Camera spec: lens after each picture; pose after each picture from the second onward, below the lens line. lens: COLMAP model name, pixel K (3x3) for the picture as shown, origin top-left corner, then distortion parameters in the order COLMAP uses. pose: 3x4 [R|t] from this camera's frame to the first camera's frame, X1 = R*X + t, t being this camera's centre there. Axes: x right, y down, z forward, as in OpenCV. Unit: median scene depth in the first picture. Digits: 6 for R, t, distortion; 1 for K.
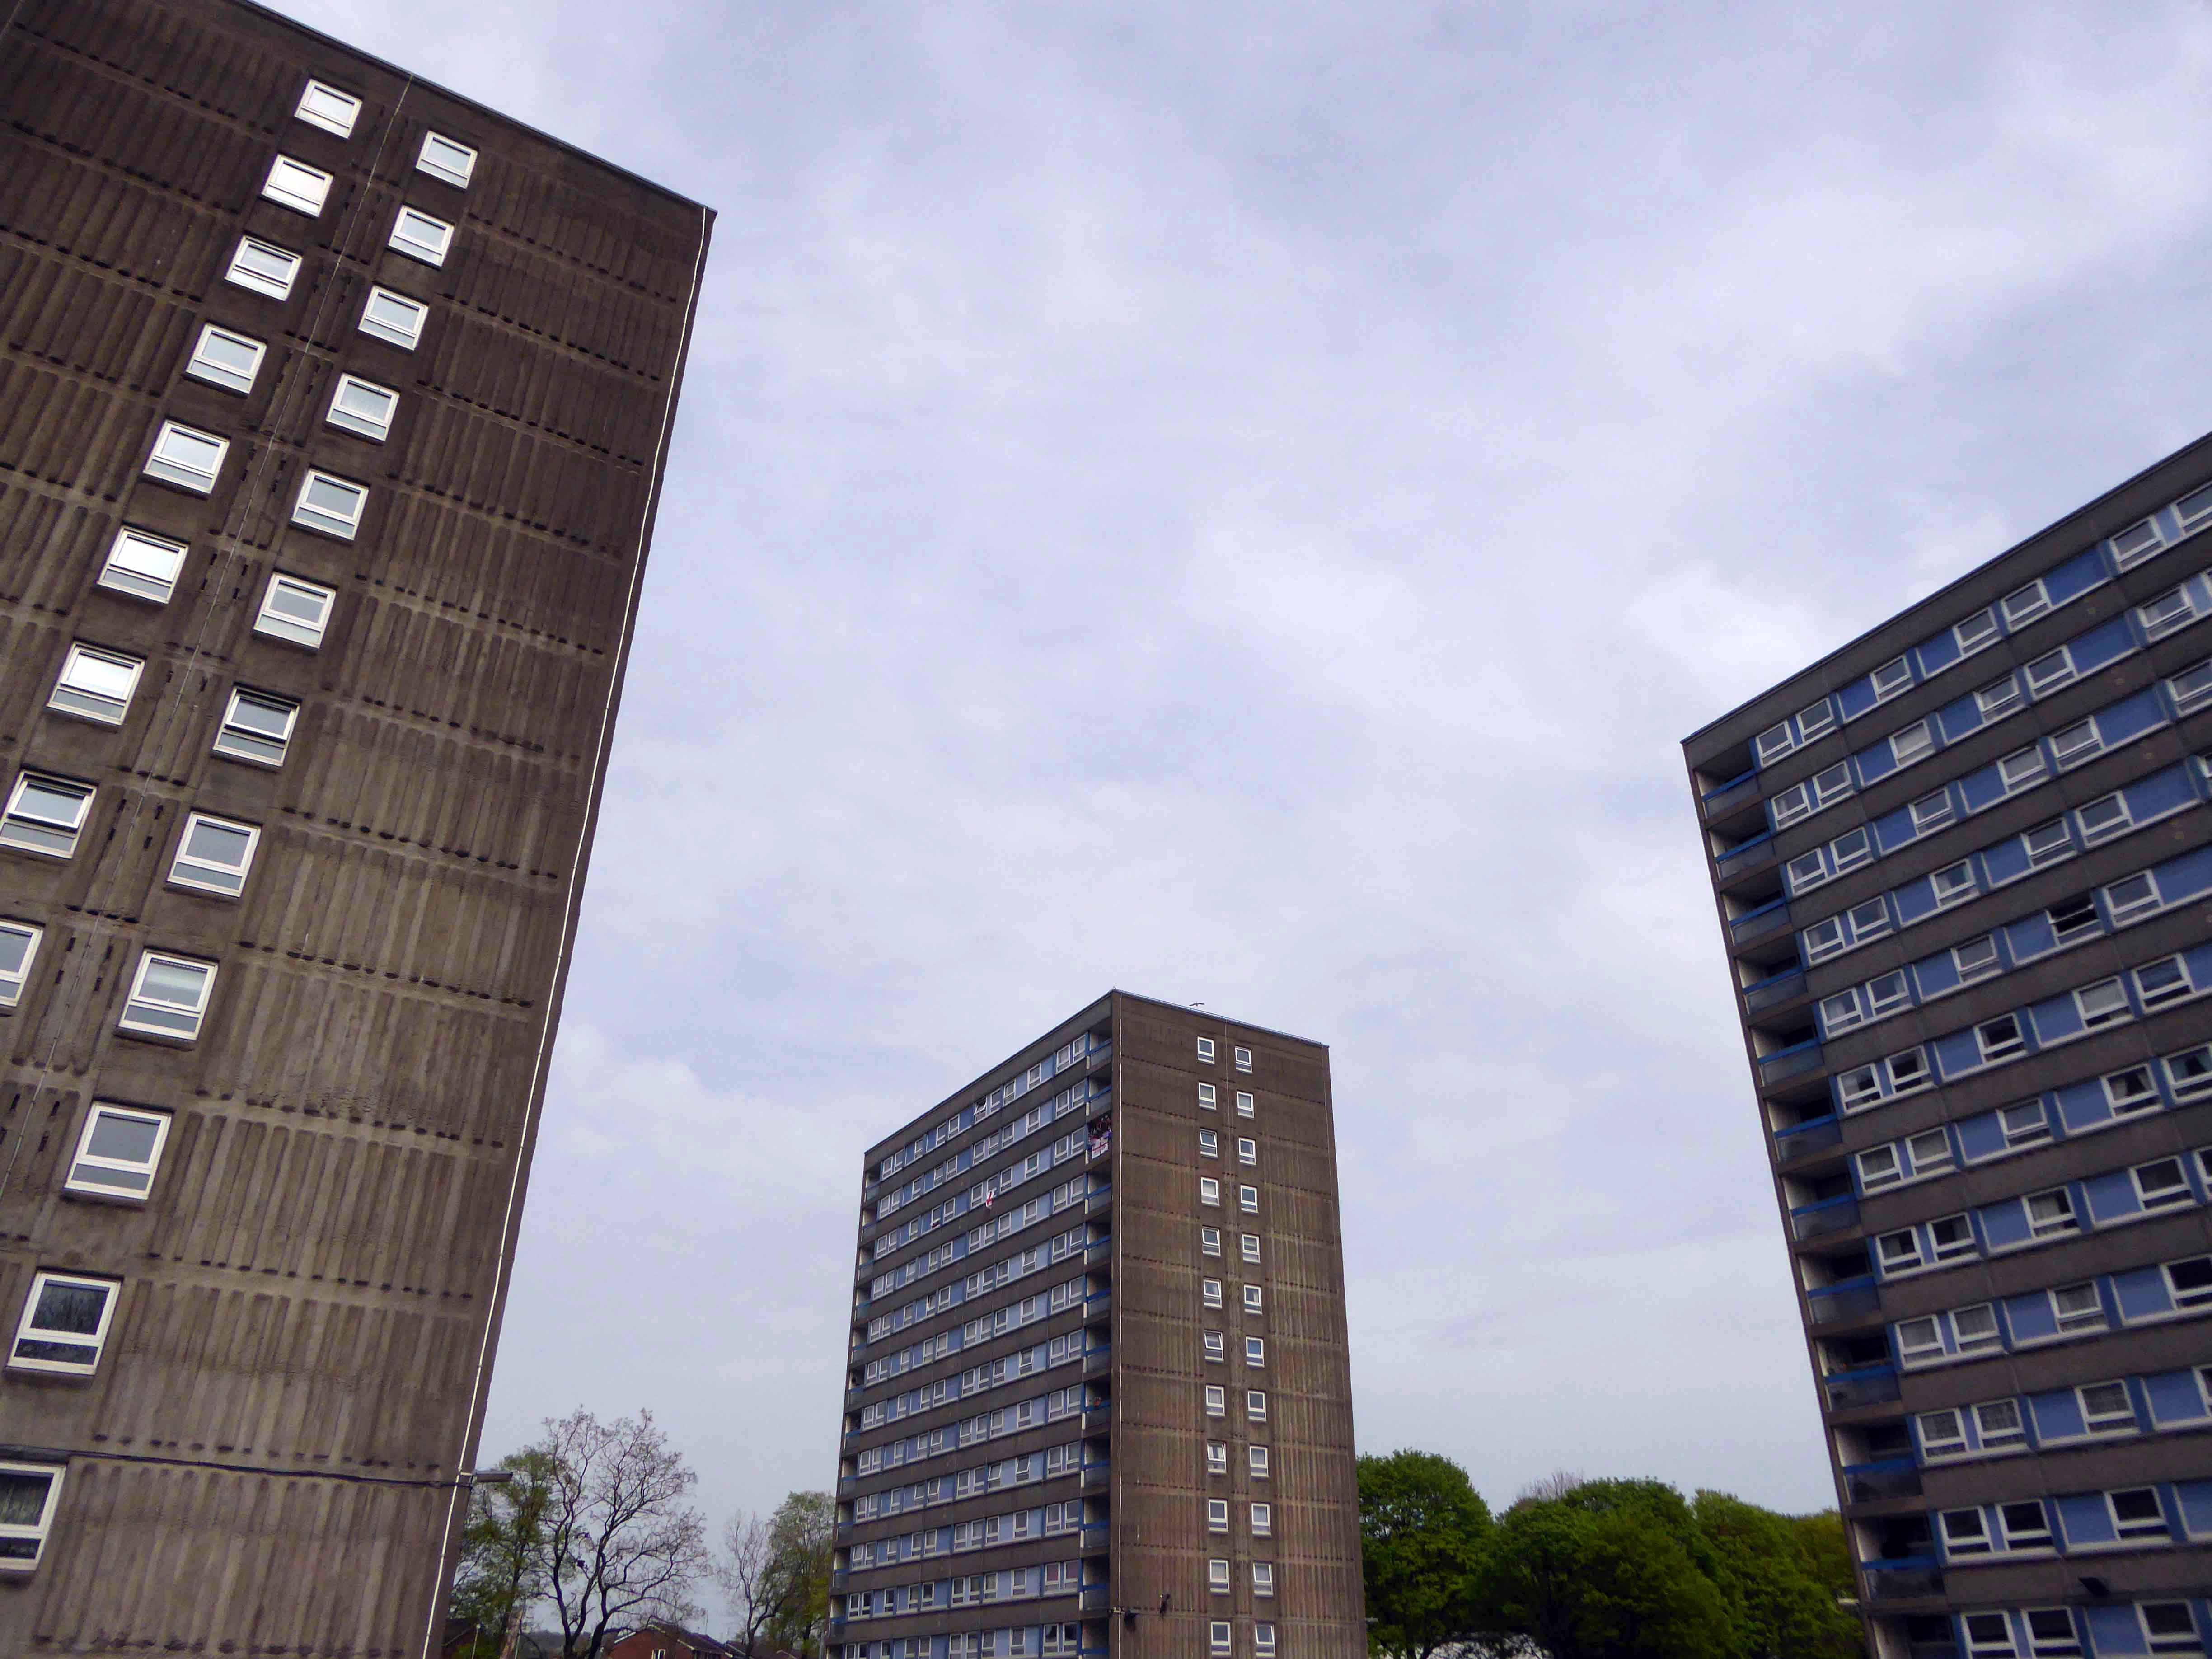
lens RADIAL K [[1588.3, 0, 1111.7], [0, 1588.3, 815.6], [0, 0, 1]] dist [-0.034102, 0.041706]
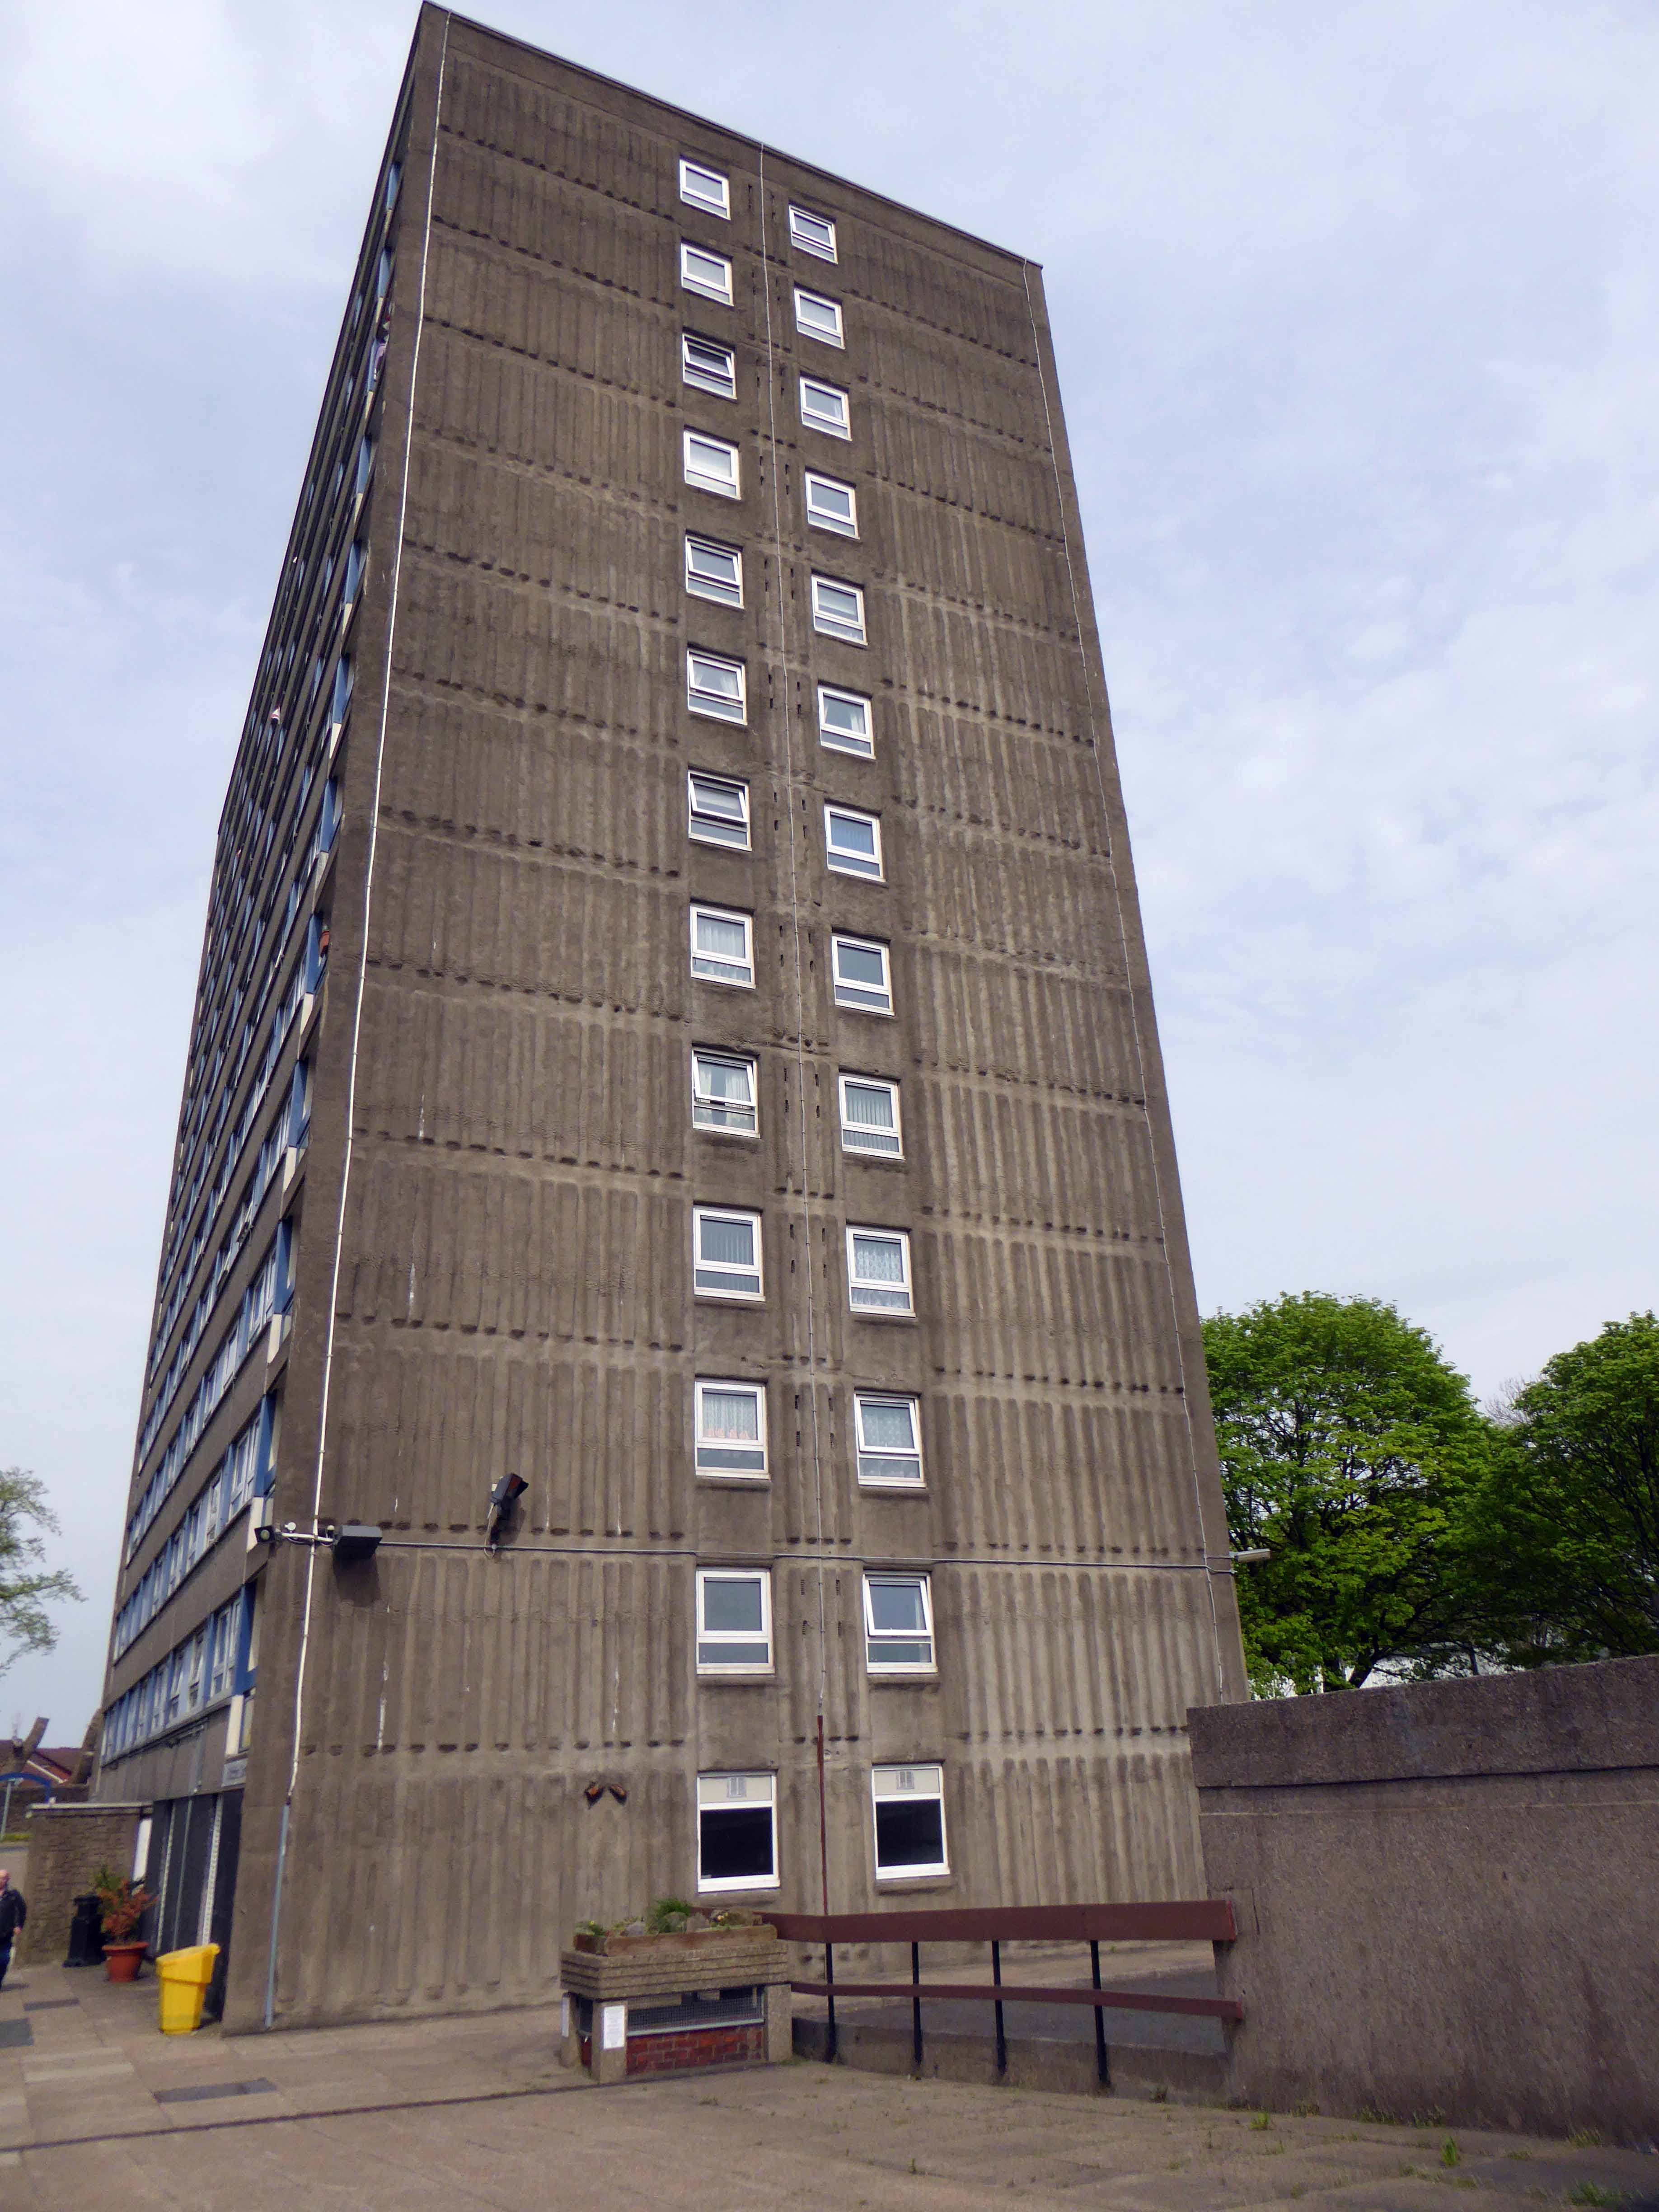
lens RADIAL K [[1588.3, 0, 824.4], [0, 1588.3, 1105.1], [0, 0, 1]] dist [-0.034102, 0.041706]
pose [[0.993269, -0.088048, -0.075265, 0.107393], [0.094608, 0.991567, 0.088569, 0.371672], [0.066832, -0.095094, 0.993222, 0.664474]]
